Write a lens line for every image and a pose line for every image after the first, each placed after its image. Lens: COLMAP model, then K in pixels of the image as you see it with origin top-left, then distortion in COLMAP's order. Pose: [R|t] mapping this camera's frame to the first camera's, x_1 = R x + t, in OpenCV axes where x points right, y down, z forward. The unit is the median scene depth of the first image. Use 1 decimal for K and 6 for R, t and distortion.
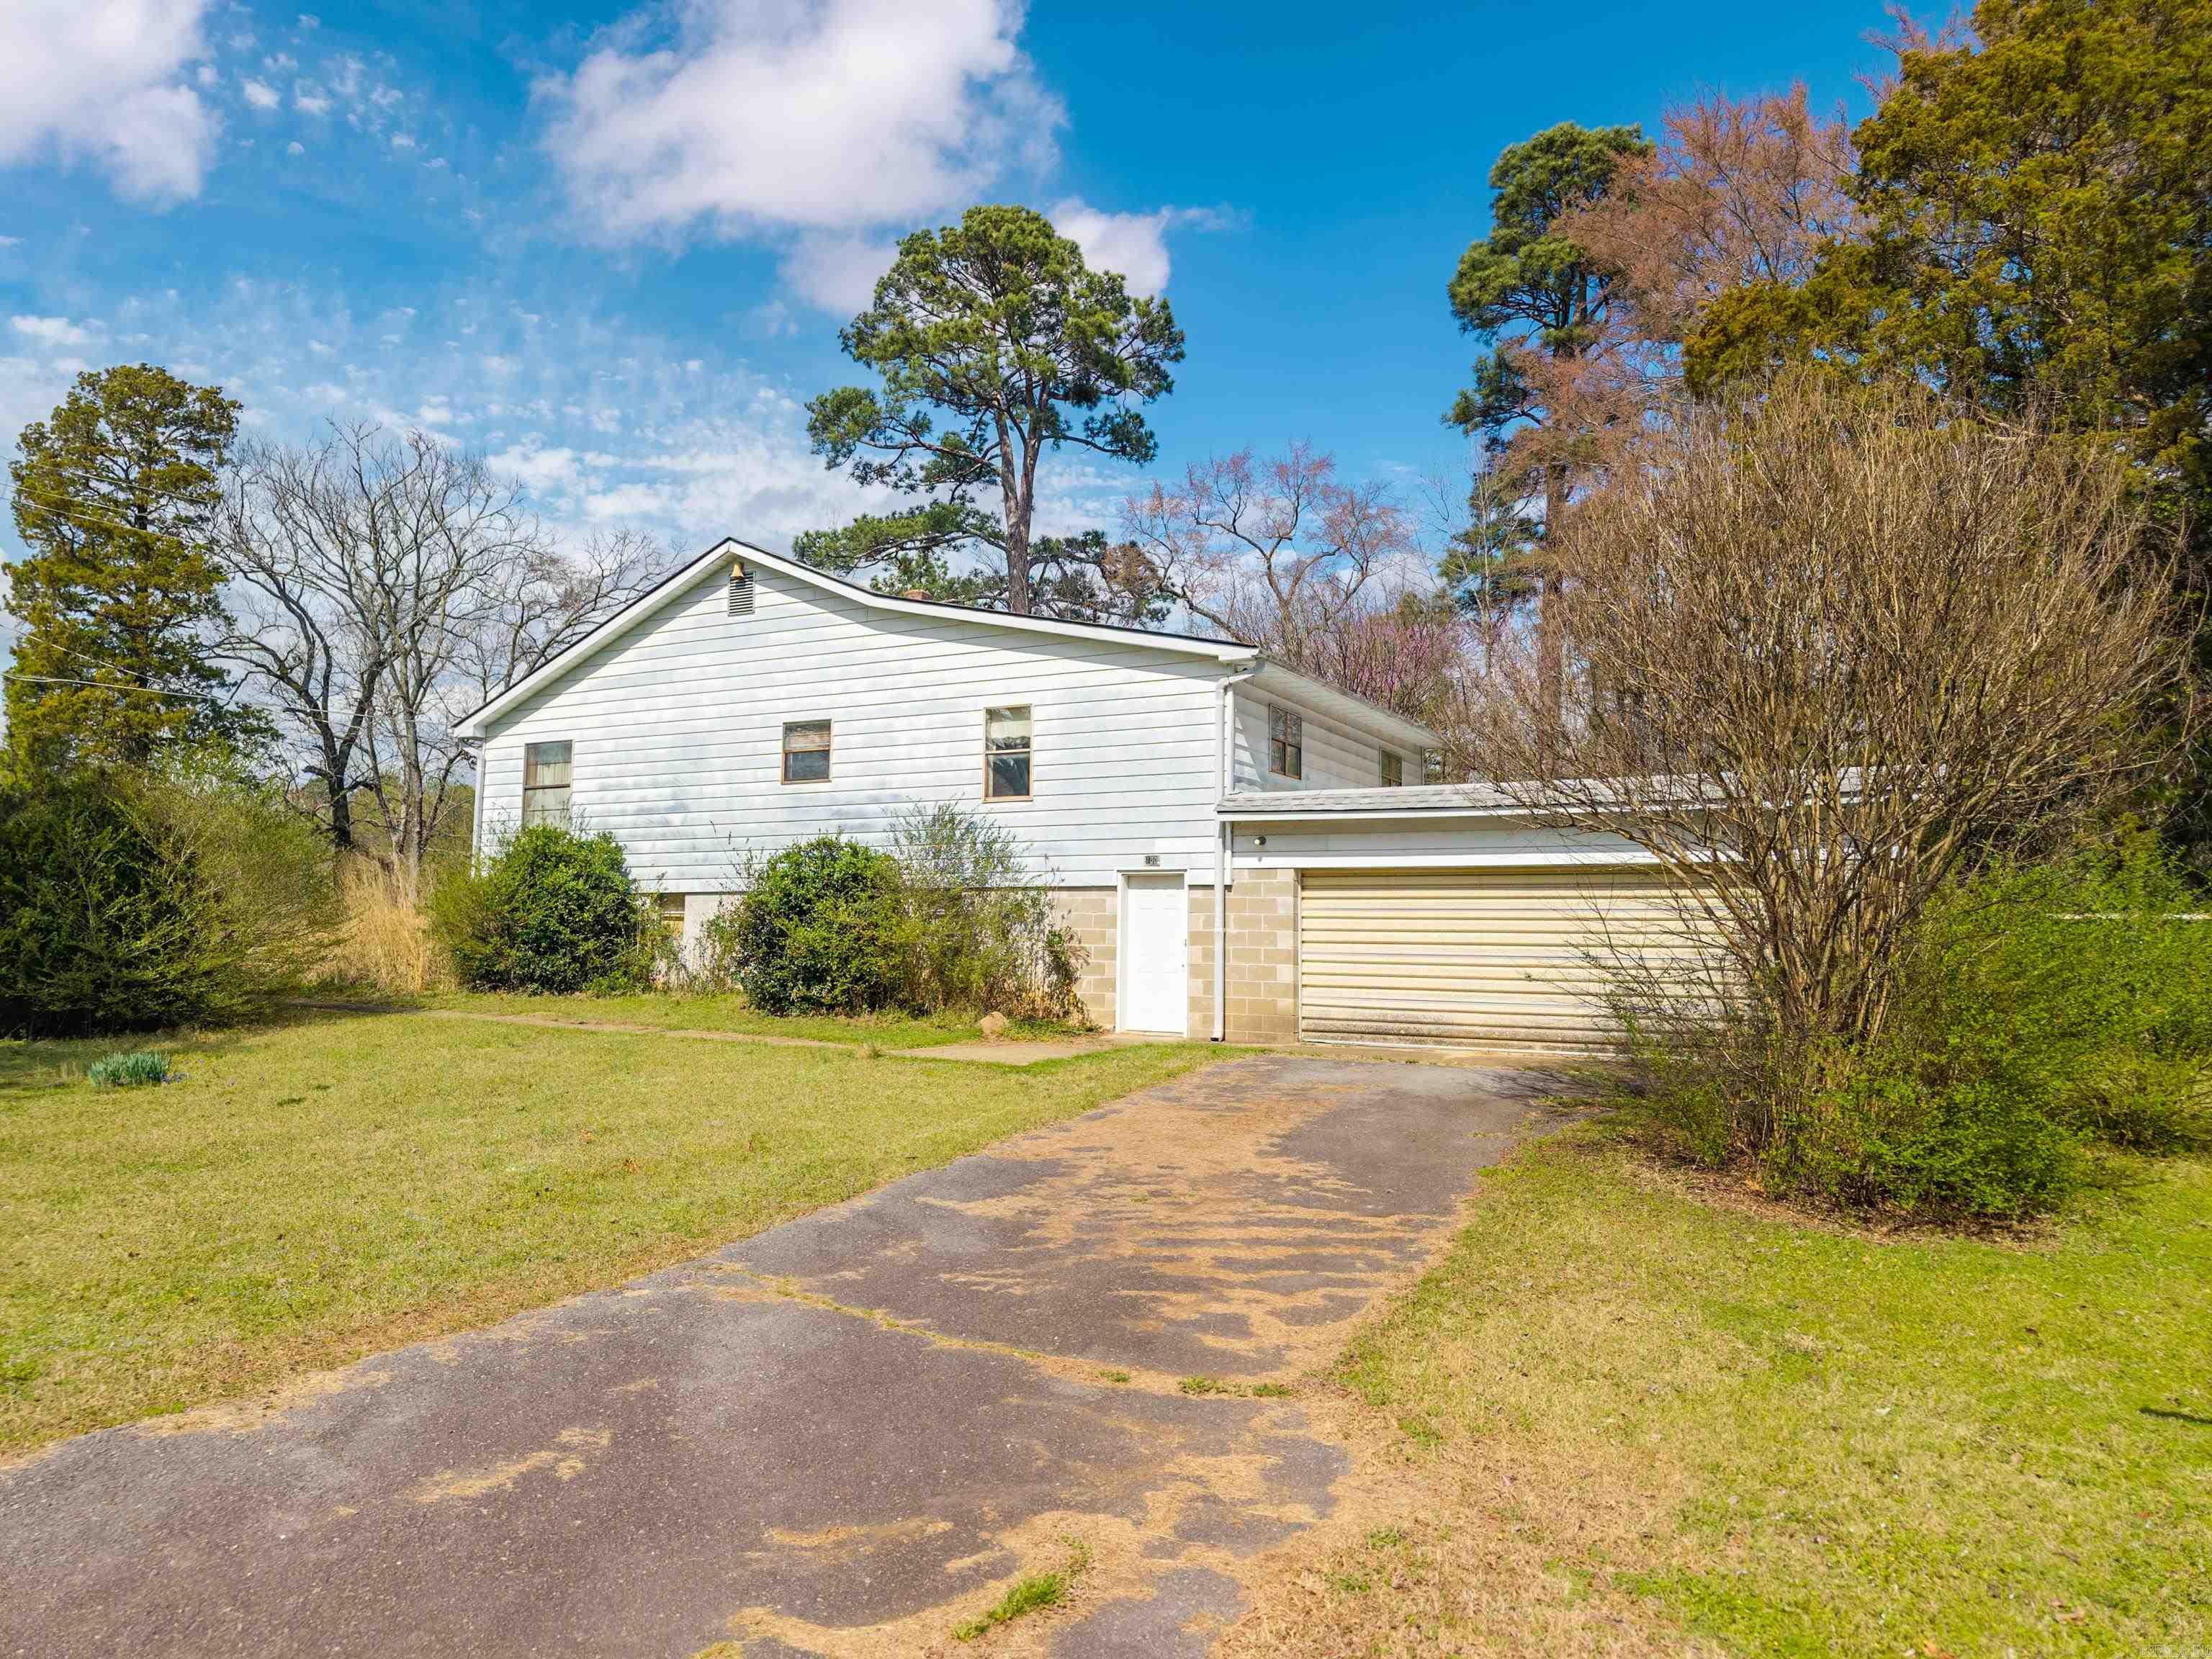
lens RADIAL K [[1540.6, 0, 1106.0], [0, 1540.6, 829.5], [0, 0, 1]] dist [0.006799, -0.001480]
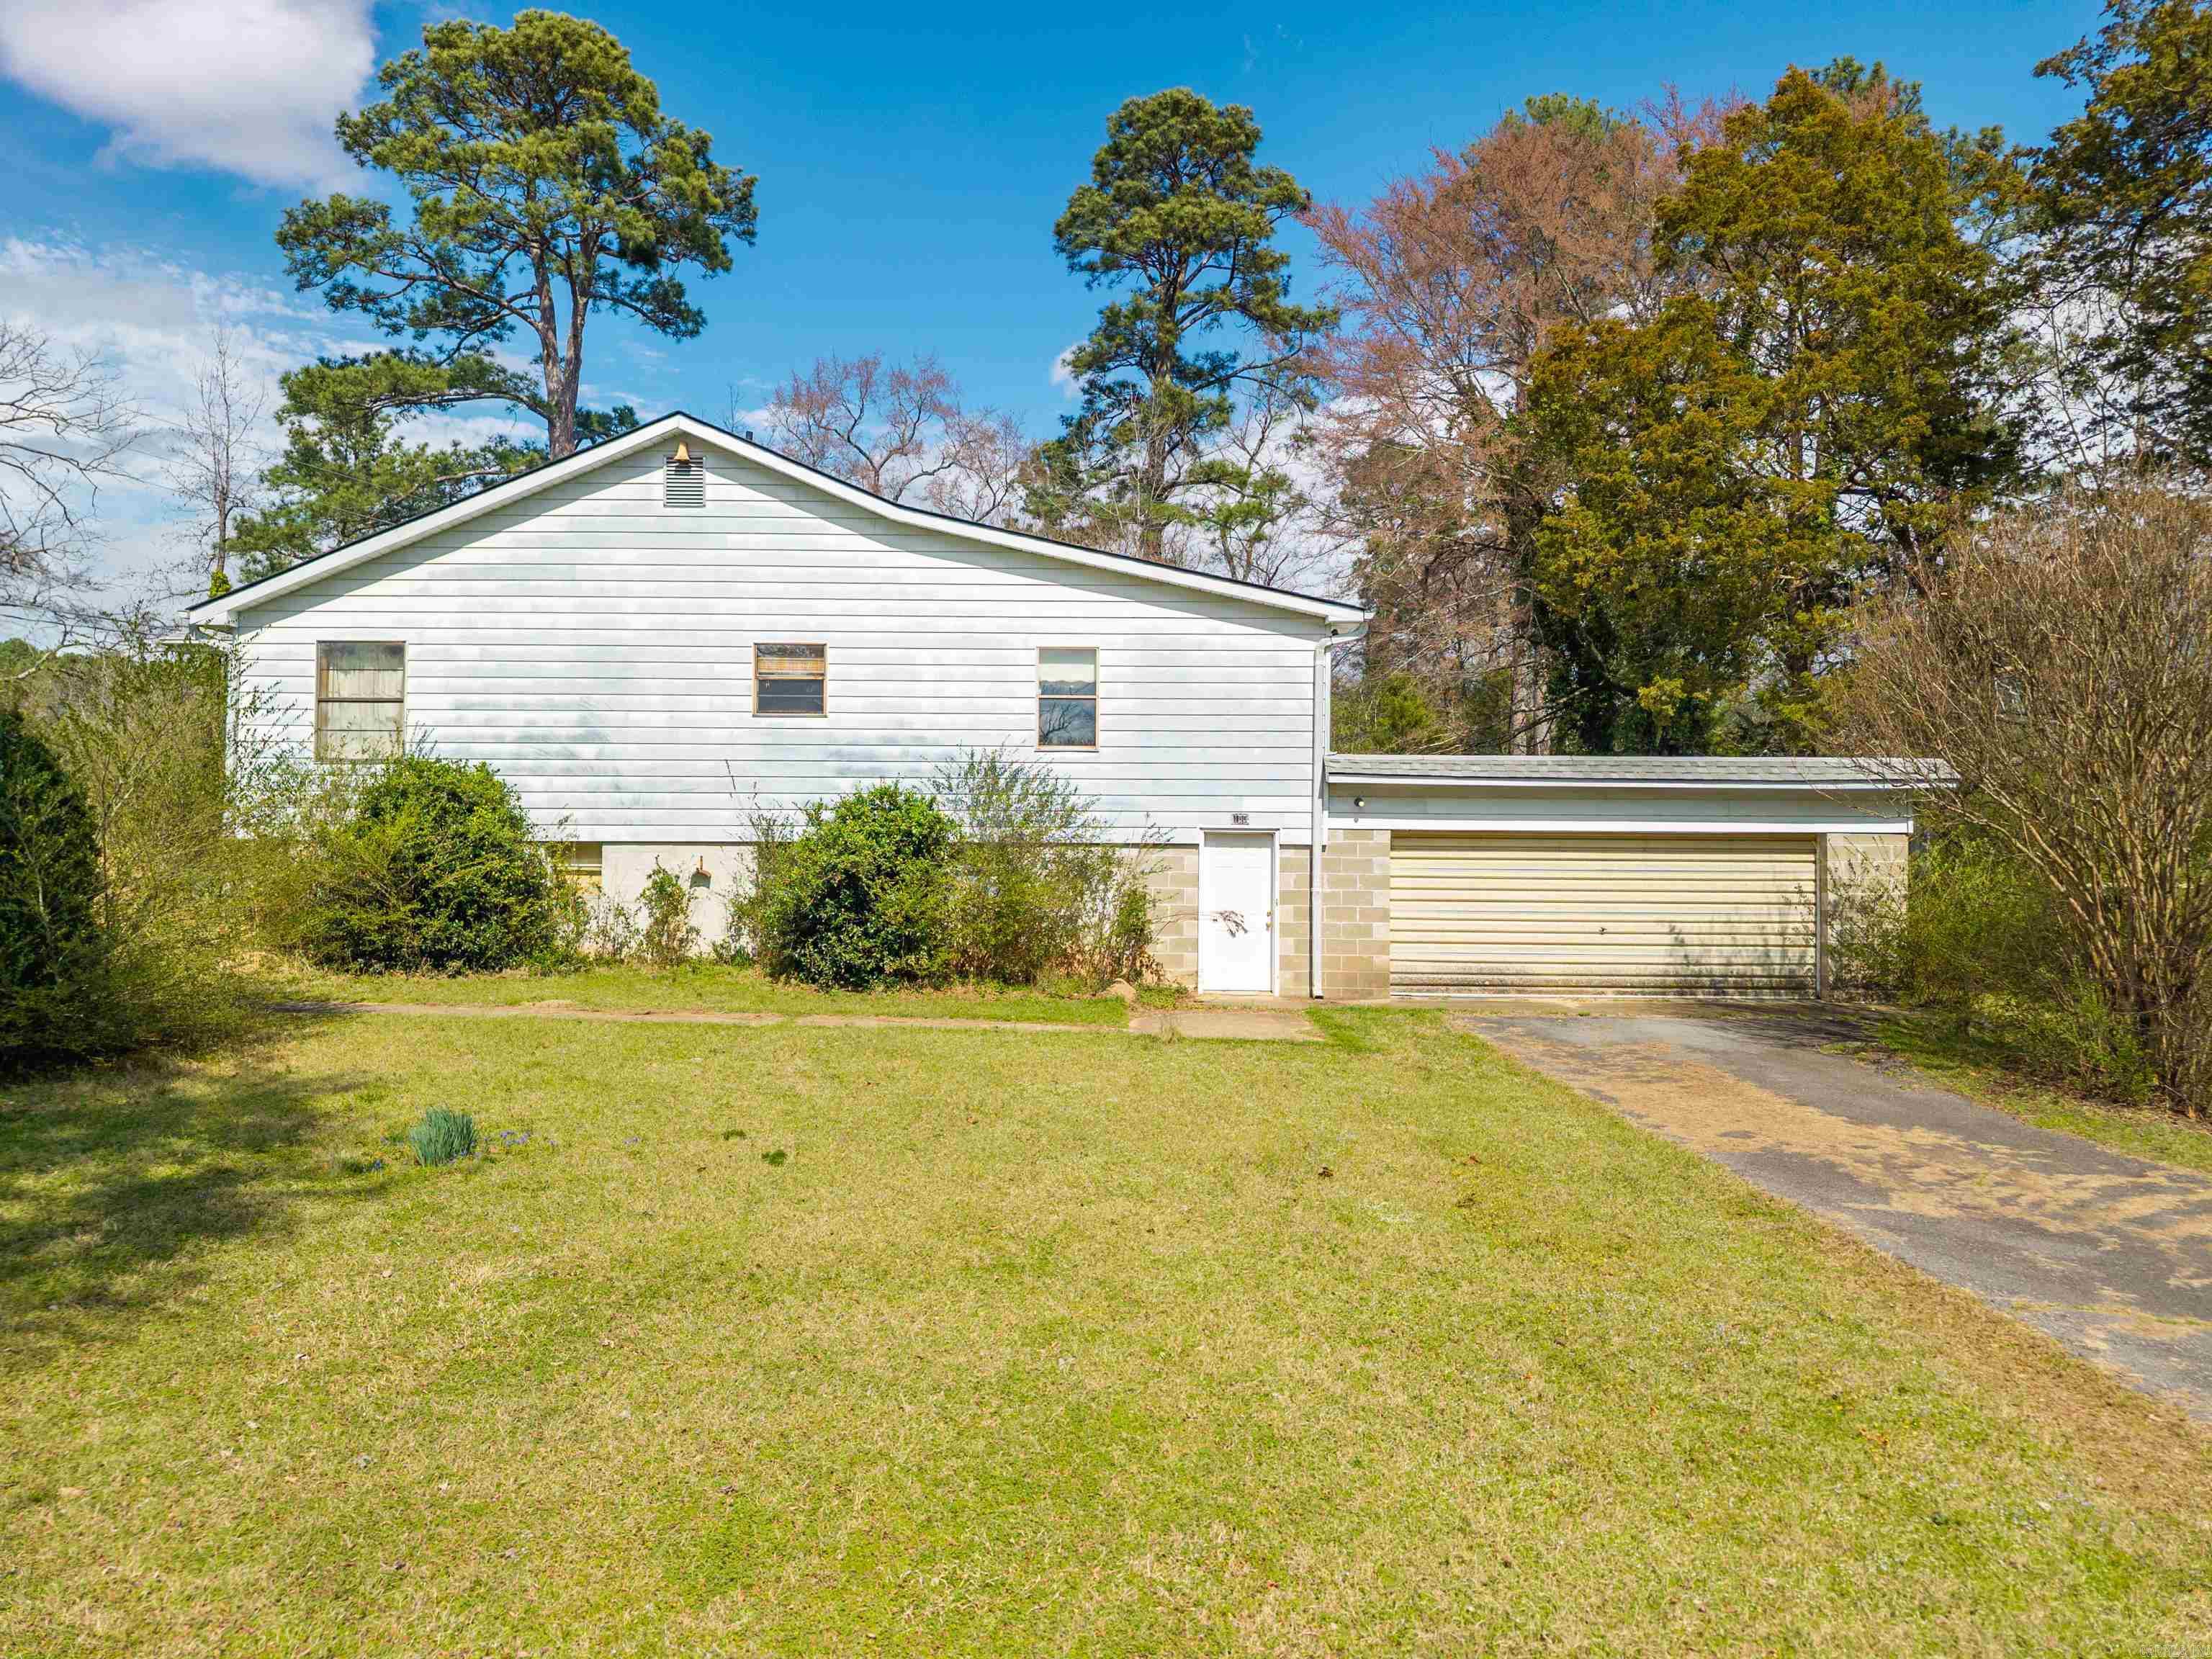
lens RADIAL K [[1538.3, 0, 1105.9], [0, 1538.3, 855.0], [0, 0, 1]] dist [-0.012502, -0.002393]
pose [[0.866501, -0.002082, 0.499172, -0.474011], [-0.036250, 0.997089, 0.067084, -0.017324], [-0.497858, -0.076223, 0.863902, 0.169515]]
